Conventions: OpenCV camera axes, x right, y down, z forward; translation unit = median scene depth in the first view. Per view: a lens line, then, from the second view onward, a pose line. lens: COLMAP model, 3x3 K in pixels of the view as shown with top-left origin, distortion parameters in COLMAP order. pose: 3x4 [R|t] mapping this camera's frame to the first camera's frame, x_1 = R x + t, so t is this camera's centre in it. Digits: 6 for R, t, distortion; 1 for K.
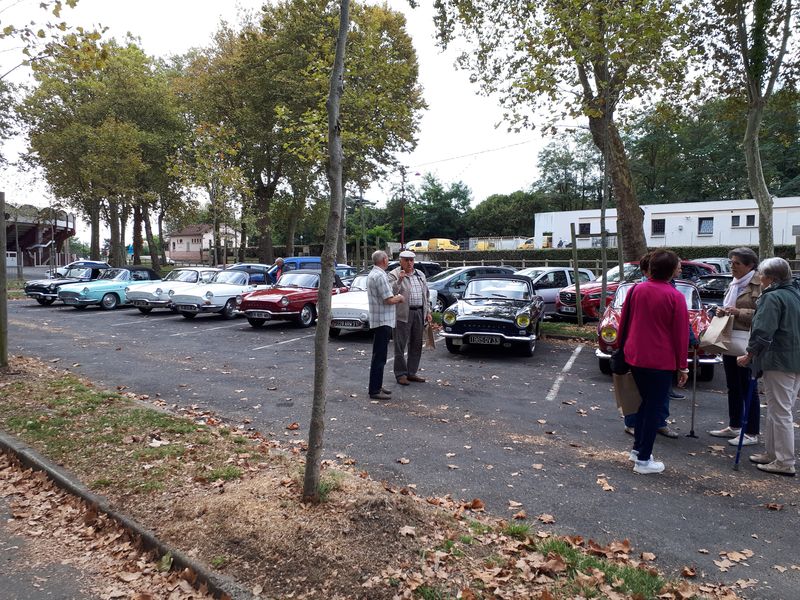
lens RADIAL K [[625.9, 0, 400.0], [0, 625.9, 300.0], [0, 0, 1]] dist [0.008439, 0.001634]
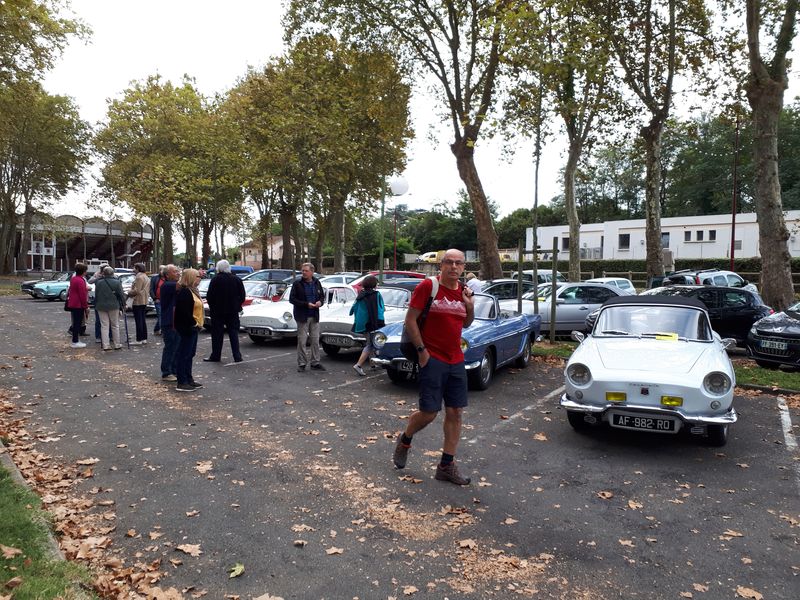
lens RADIAL K [[625.9, 0, 400.0], [0, 625.9, 300.0], [0, 0, 1]] dist [0.008439, 0.001634]
pose [[0.989769, 0.014146, -0.141978, 0.145215], [-0.016331, 0.999765, -0.014236, 0.005657], [0.141743, 0.016409, 0.989767, -0.101355]]
